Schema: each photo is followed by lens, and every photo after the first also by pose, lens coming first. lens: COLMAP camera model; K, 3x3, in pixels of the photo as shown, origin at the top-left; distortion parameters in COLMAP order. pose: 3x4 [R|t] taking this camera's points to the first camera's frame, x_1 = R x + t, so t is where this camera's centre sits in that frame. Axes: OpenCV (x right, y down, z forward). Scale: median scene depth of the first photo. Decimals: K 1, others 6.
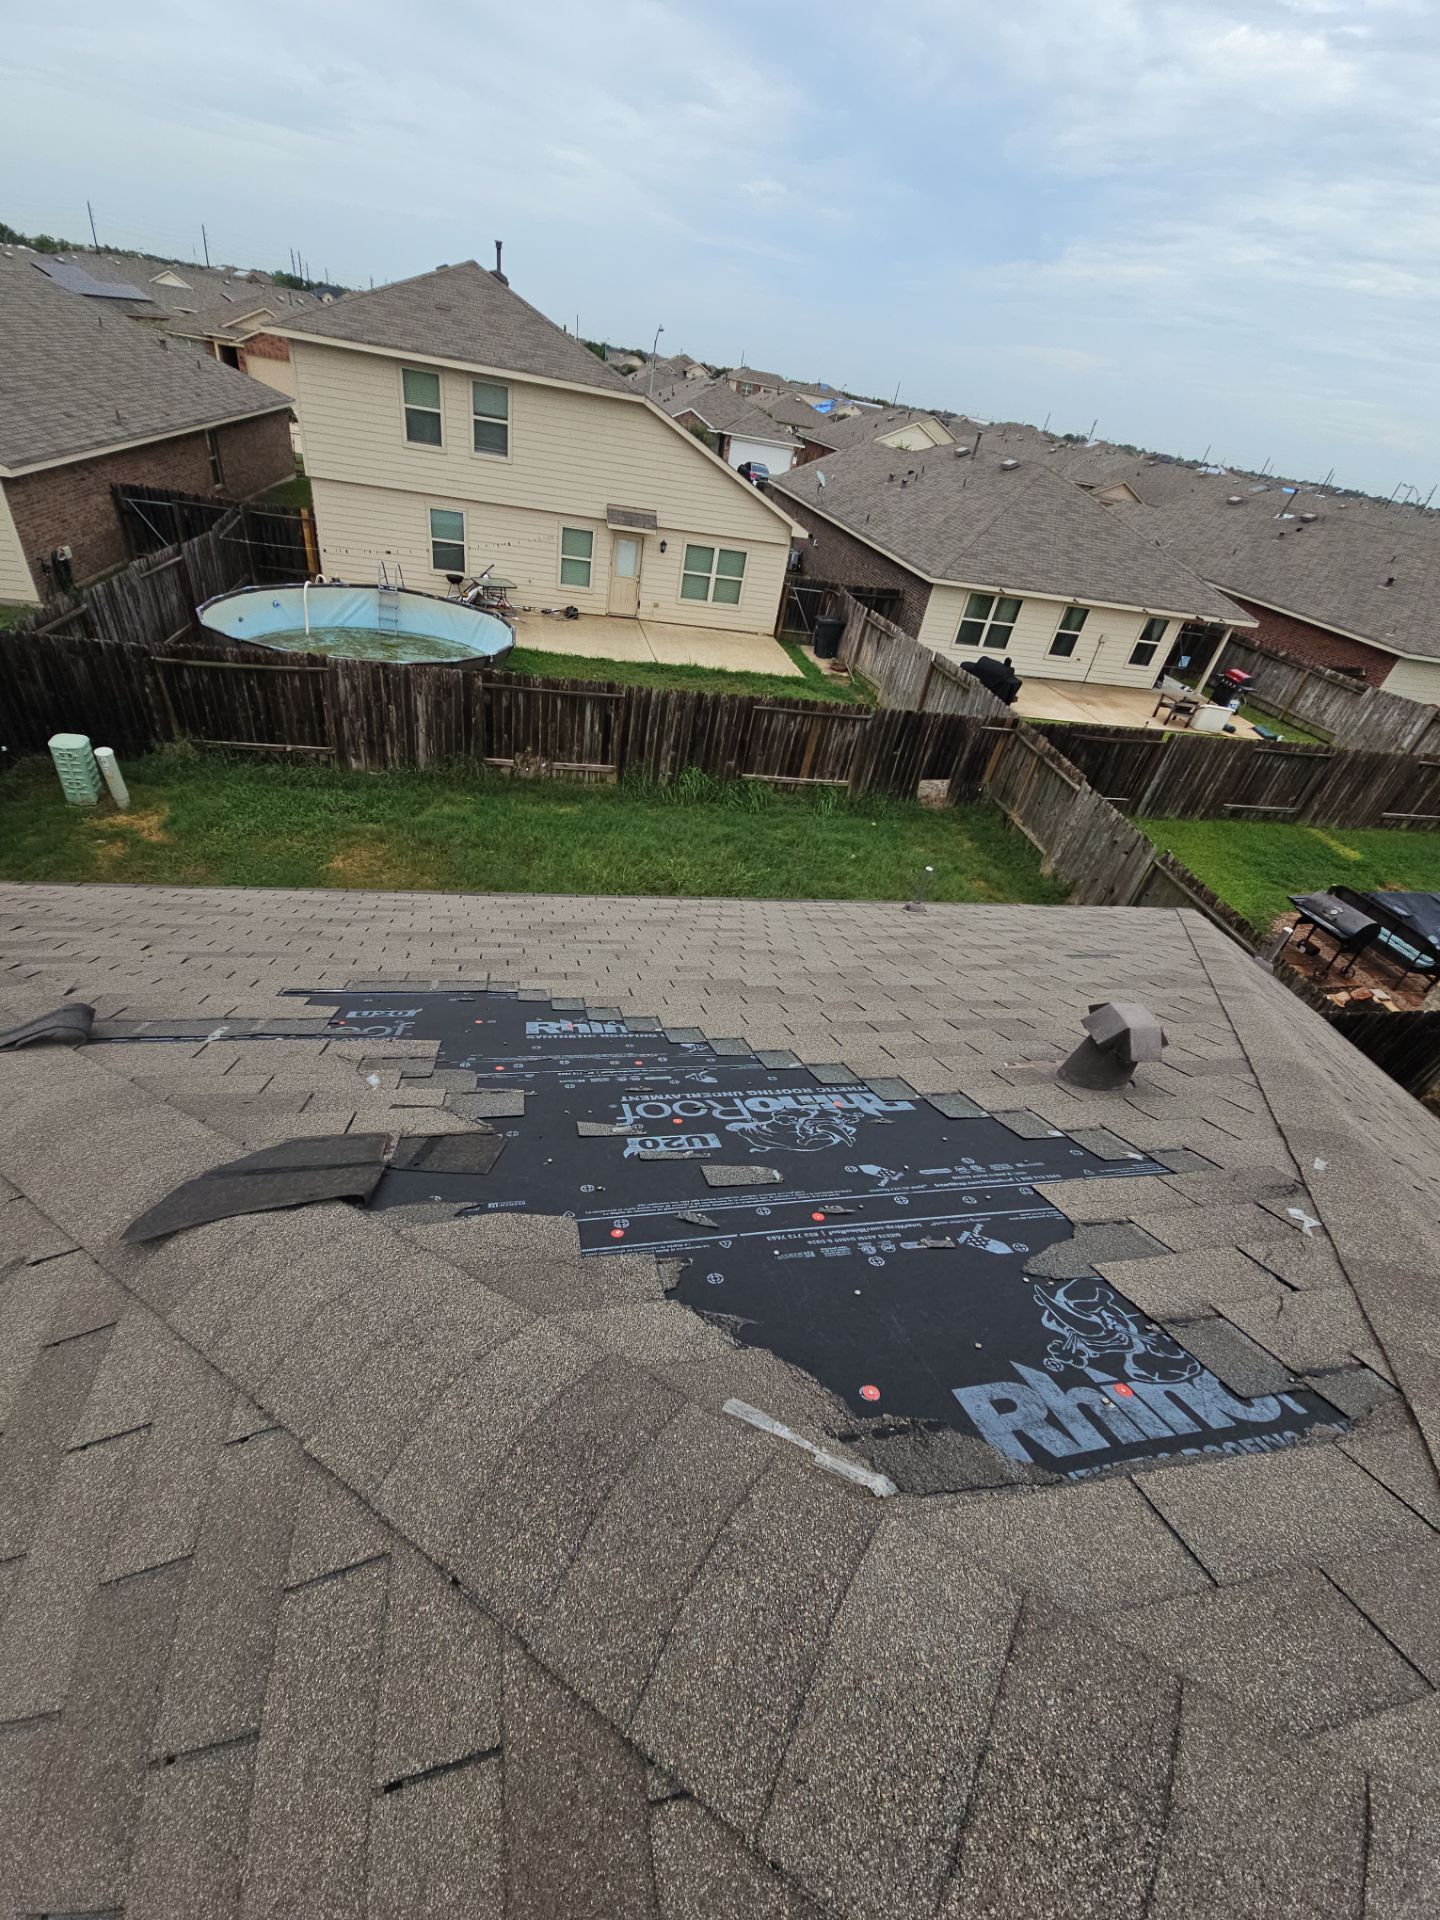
lens RADIAL K [[780.5, 0, 723.9], [0, 780.5, 953.1], [0, 0, 1]] dist [0.000463, -0.000999]
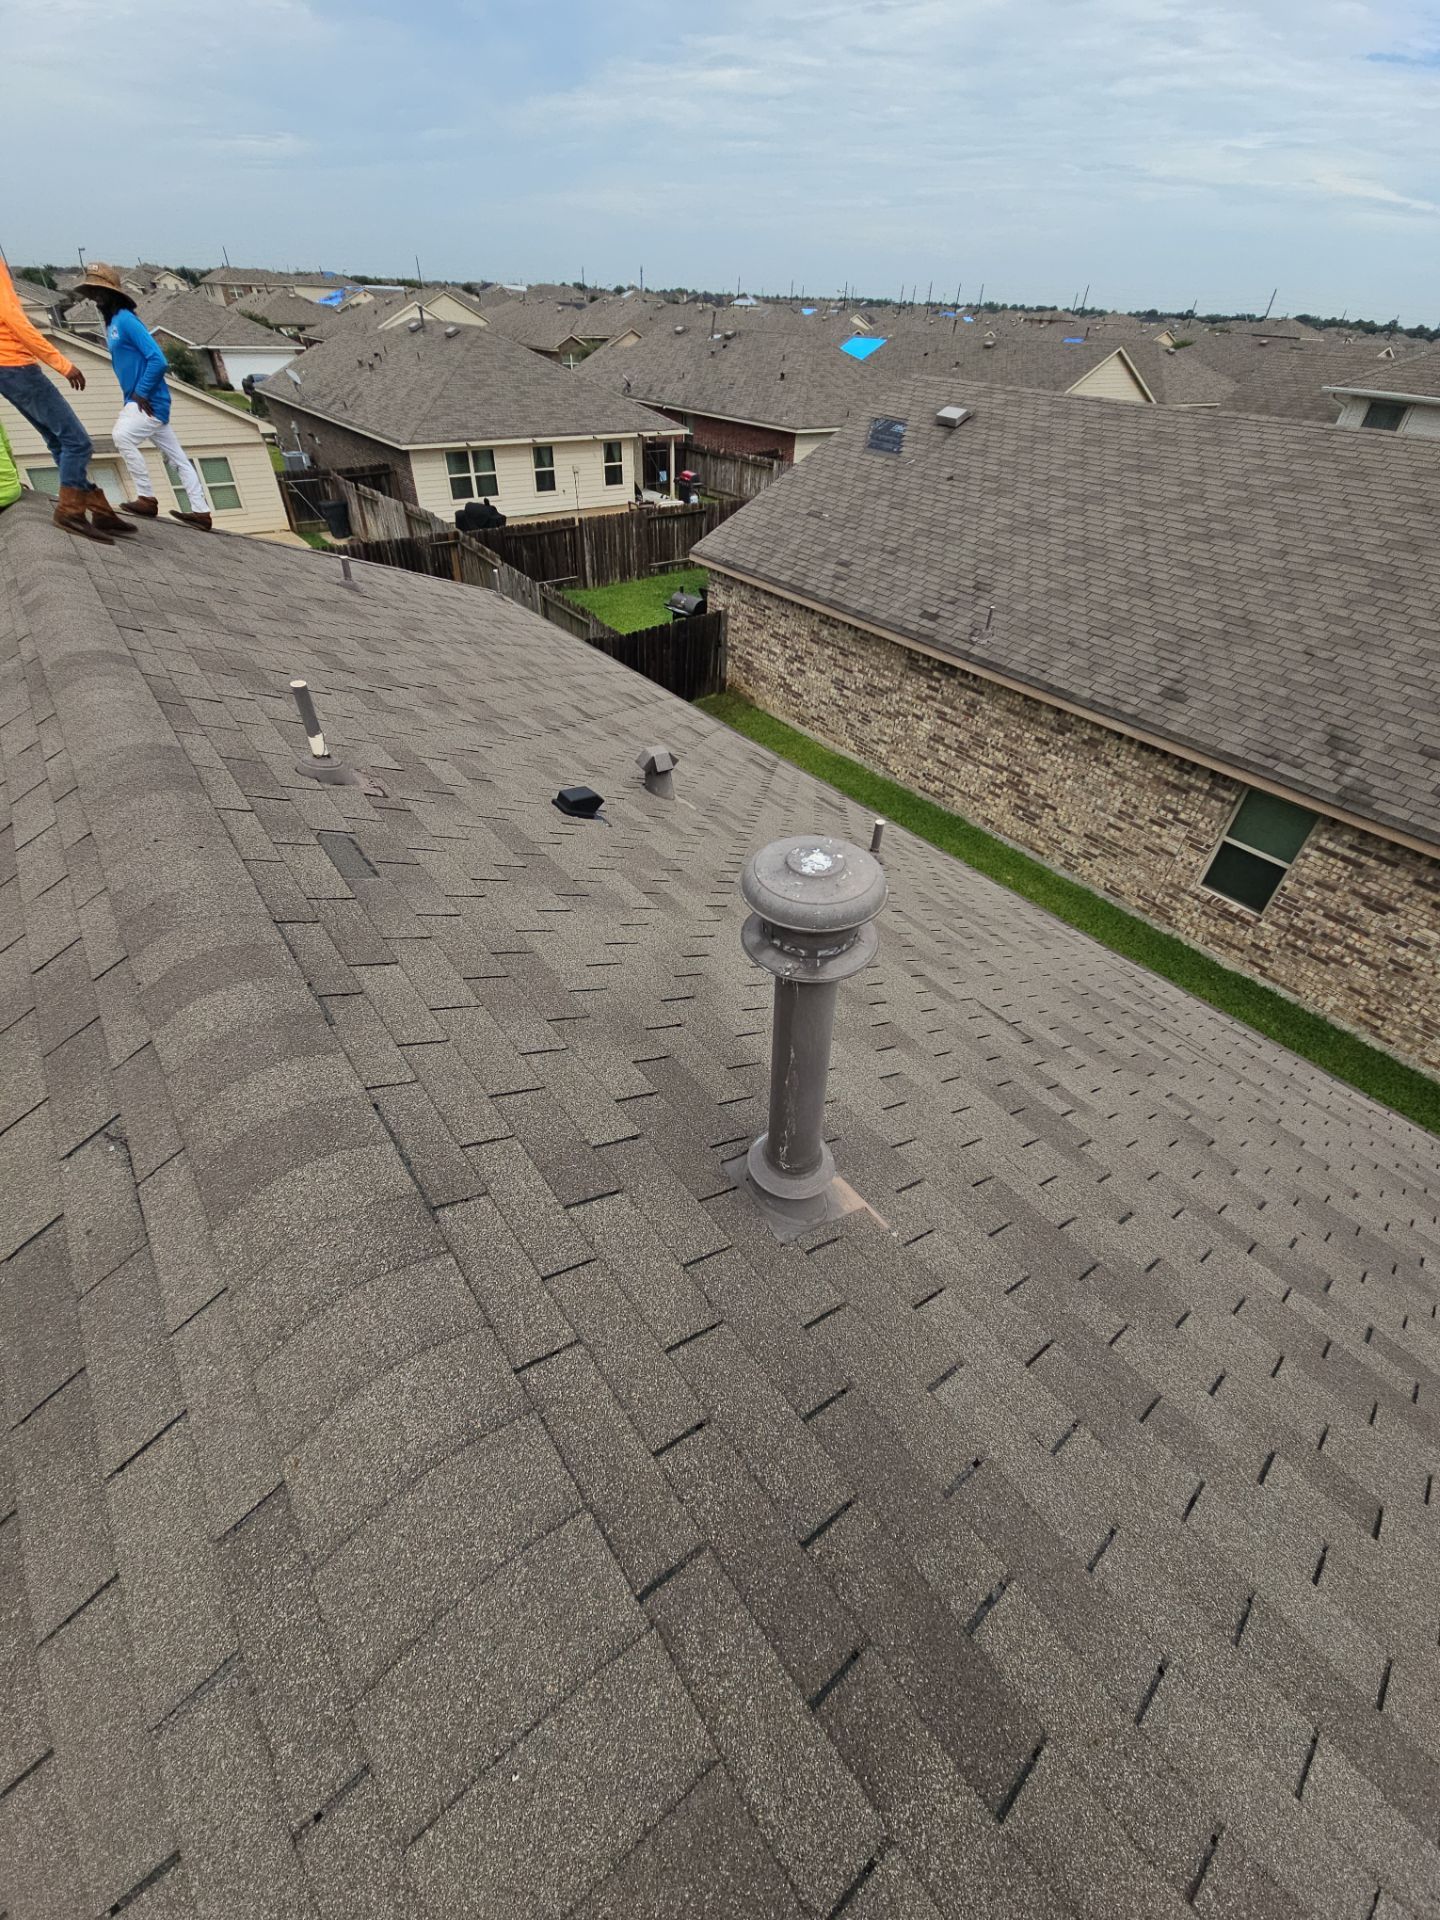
lens RADIAL K [[773.6, 0, 729.0], [0, 773.6, 947.9], [0, 0, 1]] dist [0.002061, -0.000085]
pose [[0.889148, -0.377700, 0.258378, 0.192171], [0.348945, 0.924870, 0.151171, 0.340806], [-0.296063, -0.044253, 0.954143, -0.459692]]
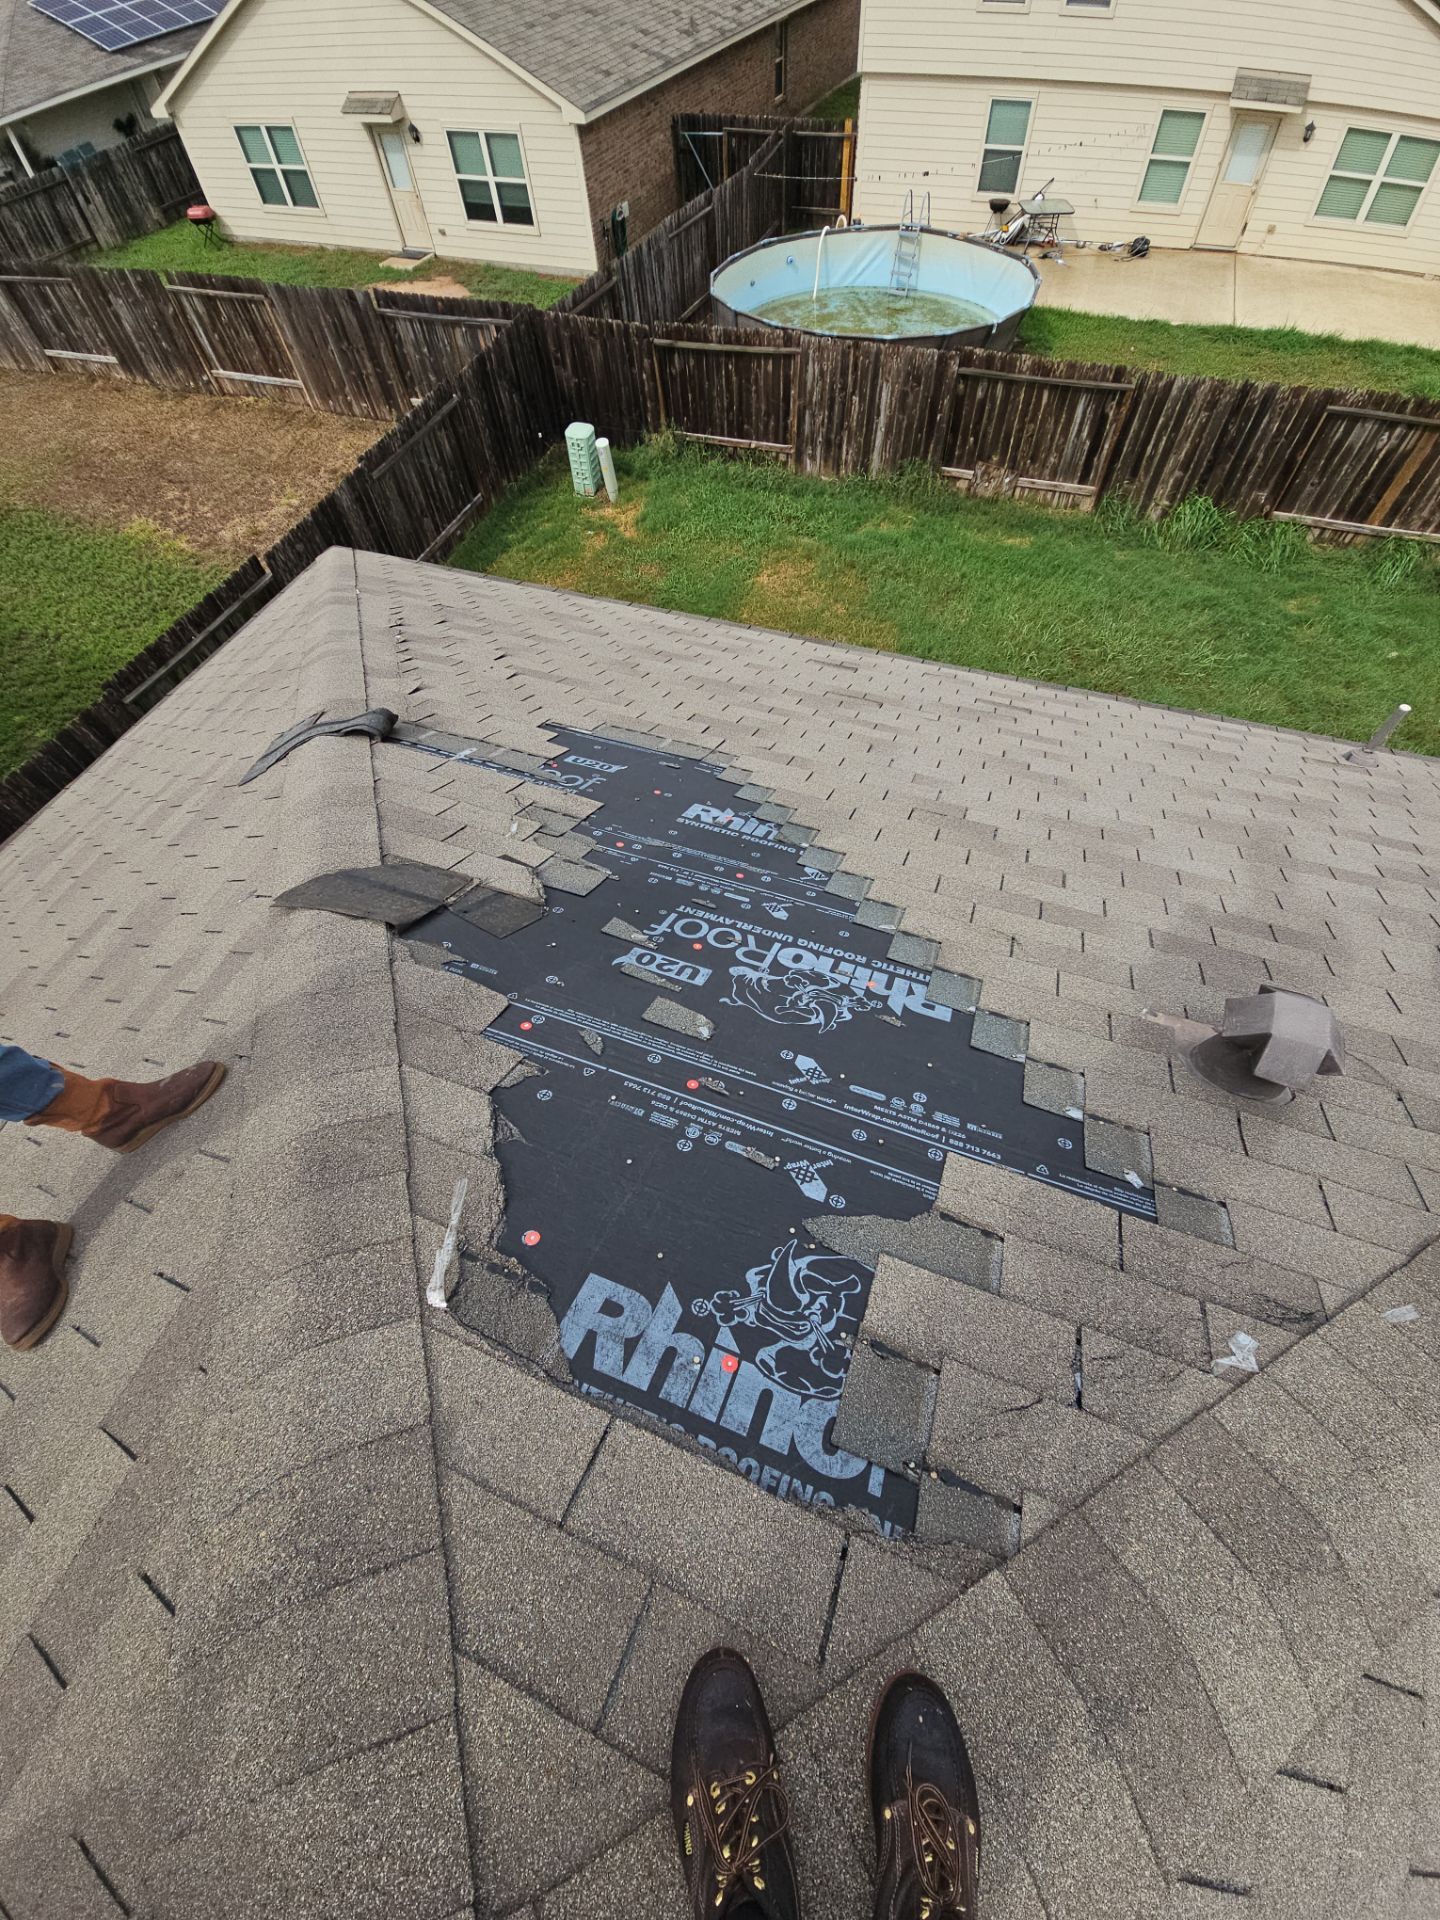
lens RADIAL K [[773.2, 0, 720.3], [0, 773.2, 954.3], [0, 0, 1]] dist [0.001021, -0.002568]
pose [[0.825721, 0.342552, -0.448154, 0.064605], [-0.177361, 0.911861, 0.370205, -0.024487], [0.535469, -0.226201, 0.813699, 0.025107]]
